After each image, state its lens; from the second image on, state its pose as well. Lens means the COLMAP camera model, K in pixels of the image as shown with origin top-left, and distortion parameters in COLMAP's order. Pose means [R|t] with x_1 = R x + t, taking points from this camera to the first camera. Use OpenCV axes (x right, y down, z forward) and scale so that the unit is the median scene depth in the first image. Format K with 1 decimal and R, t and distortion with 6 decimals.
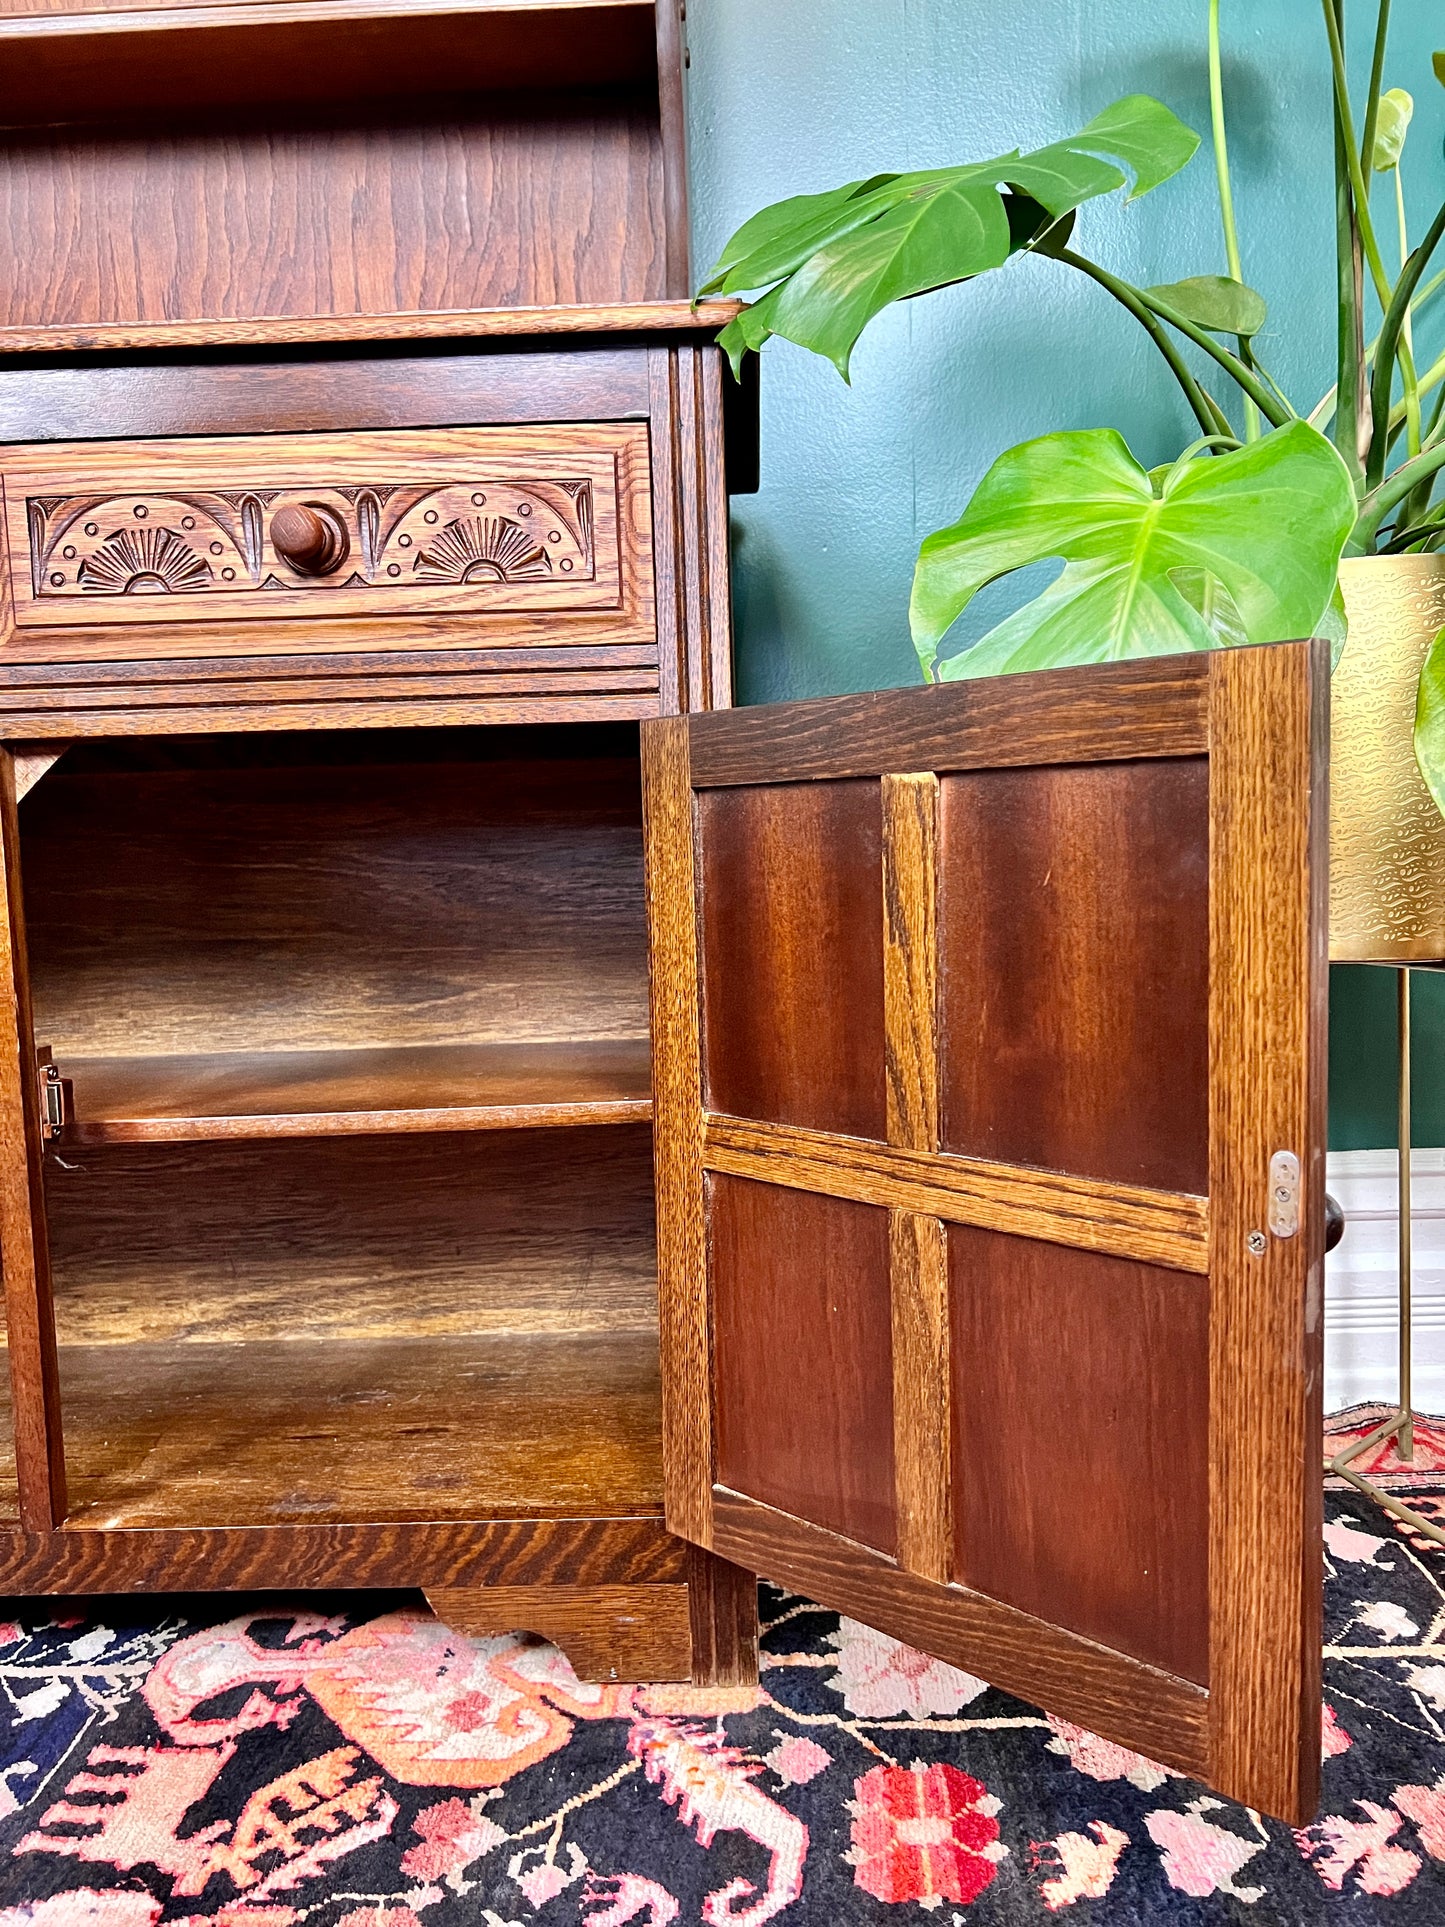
lens RADIAL K [[1454.2, 0, 721.8], [0, 1454.2, 979.8], [0, 0, 1]] dist [0.041918, -0.051156]
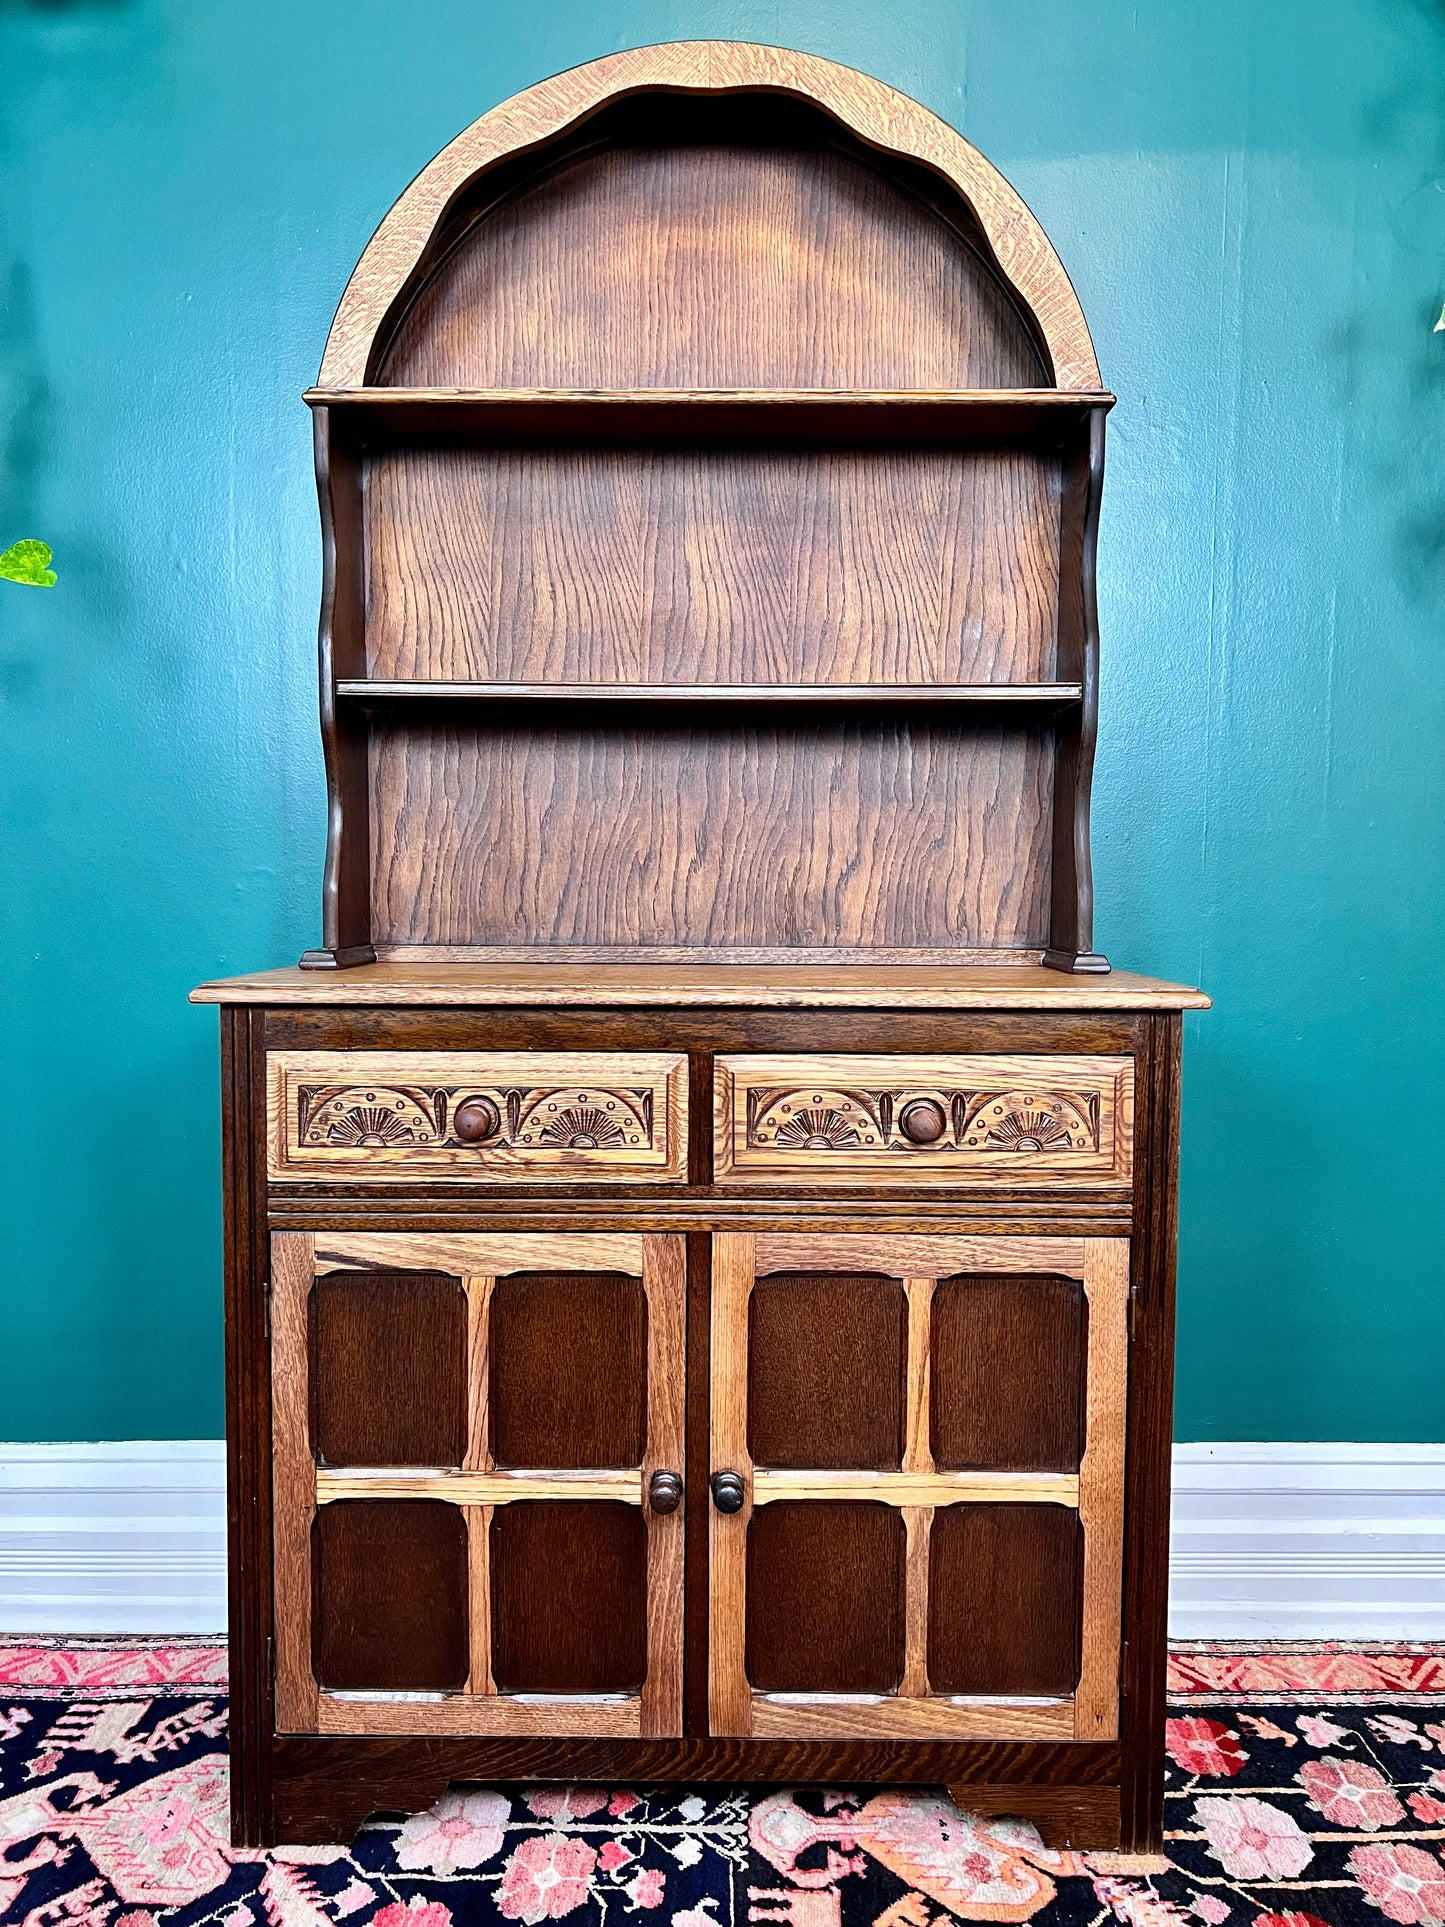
lens RADIAL K [[1439.3, 0, 731.1], [0, 1439.3, 976.9], [0, 0, 1]] dist [0.061878, -0.076029]
pose [[0.999162, 0.035343, 0.020645, -0.518581], [-0.034715, 0.998946, -0.030042, -0.395786], [-0.021685, 0.029300, 0.999335, -0.573610]]
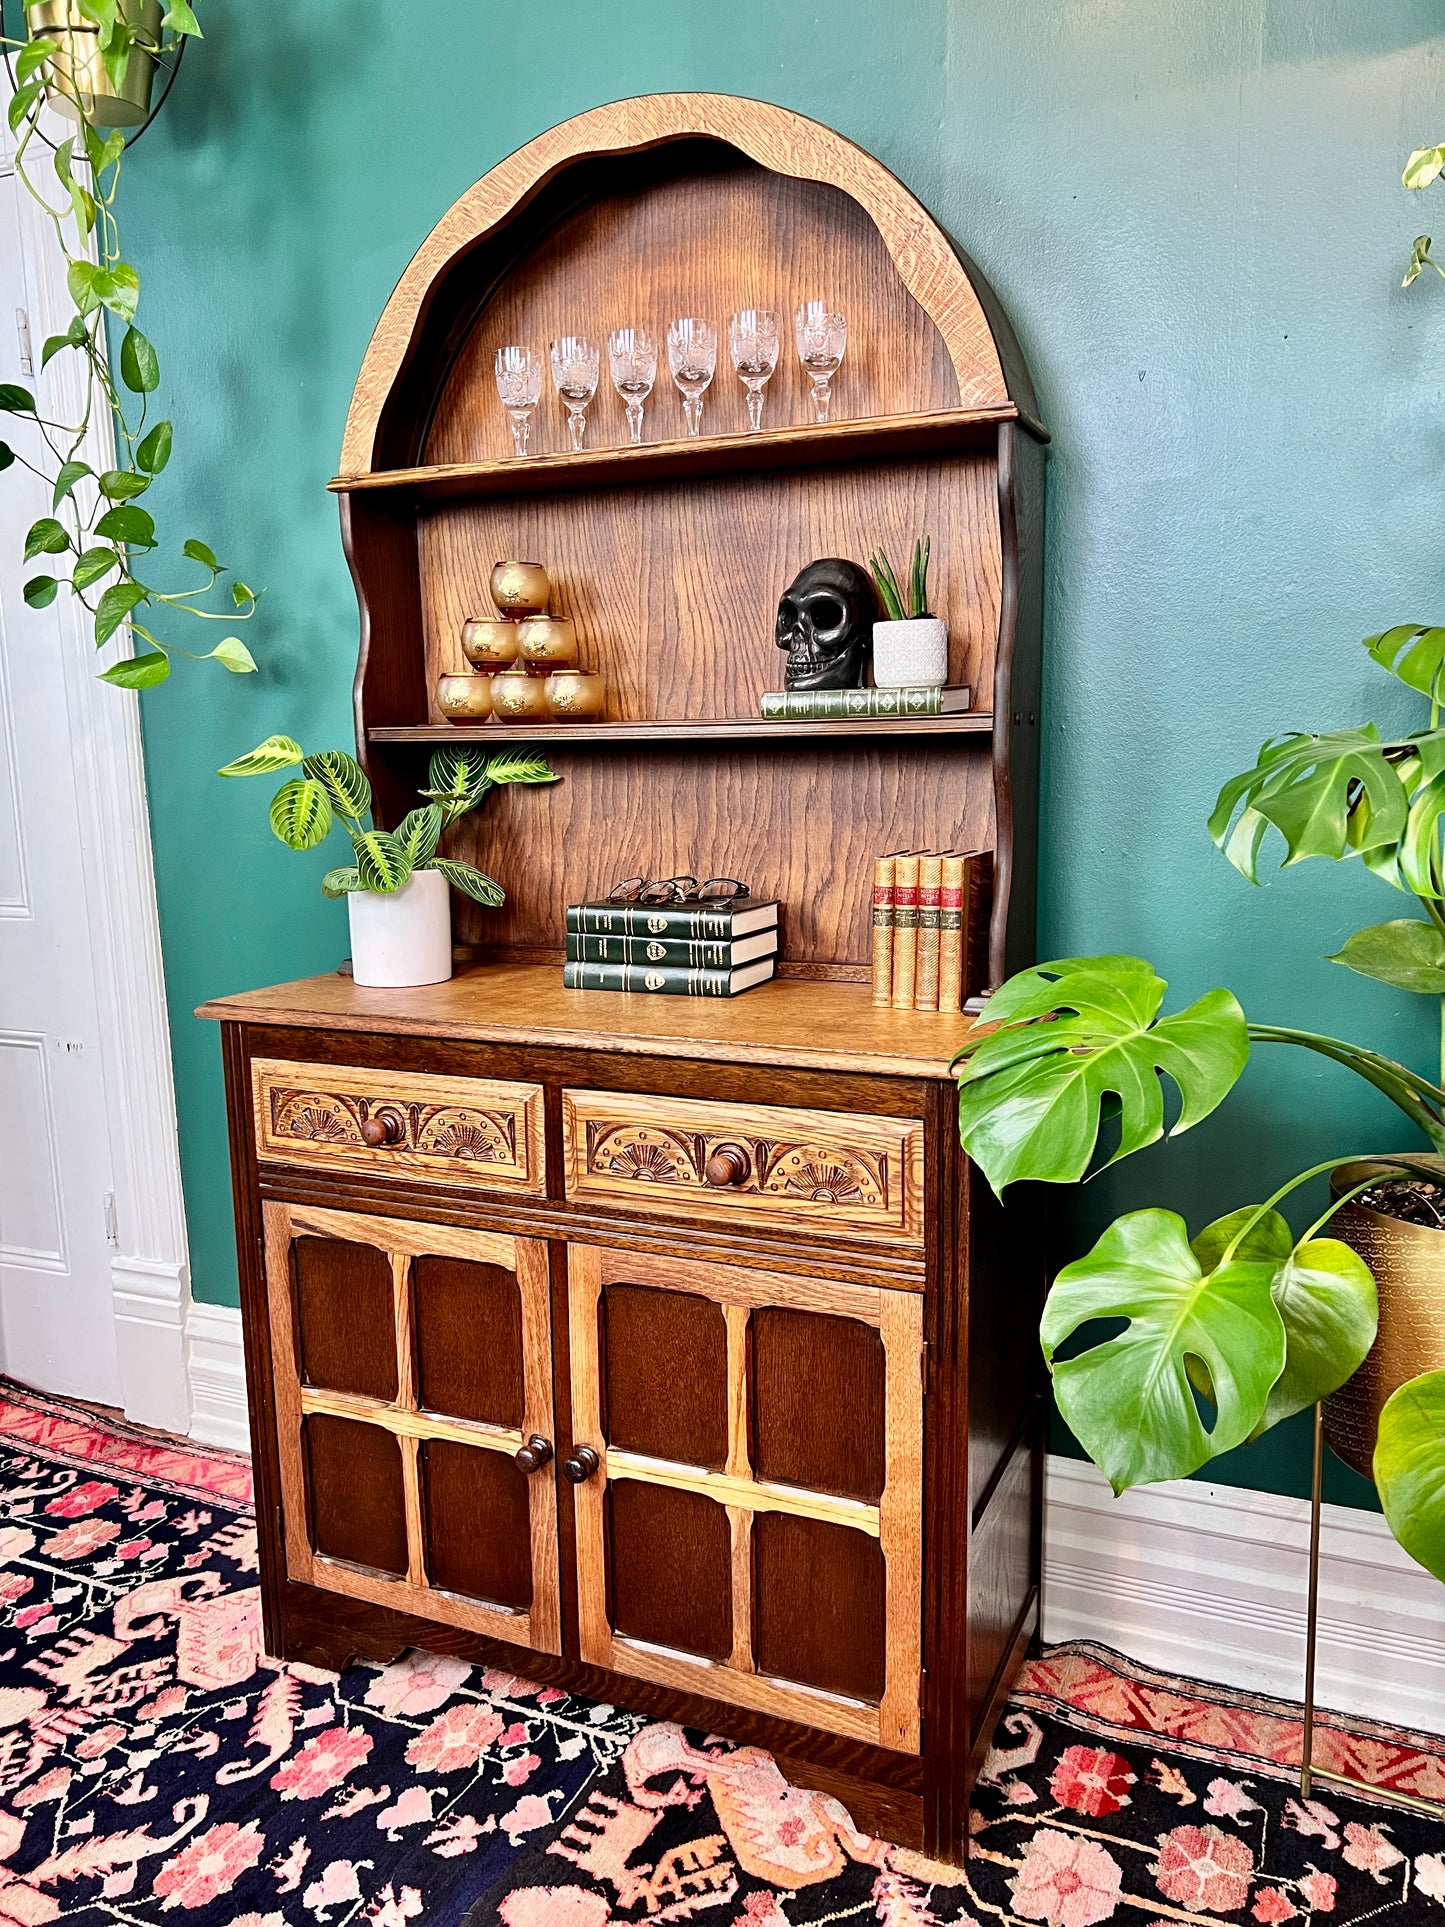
lens RADIAL K [[1440.5, 0, 721.7], [0, 1440.5, 973.2], [0, 0, 1]] dist [0.060362, -0.074787]
pose [[0.920576, 0.077857, -0.382726, 0.334015], [-0.047391, 0.994956, 0.088412, -0.659778], [0.387679, -0.063252, 0.919622, -0.539330]]
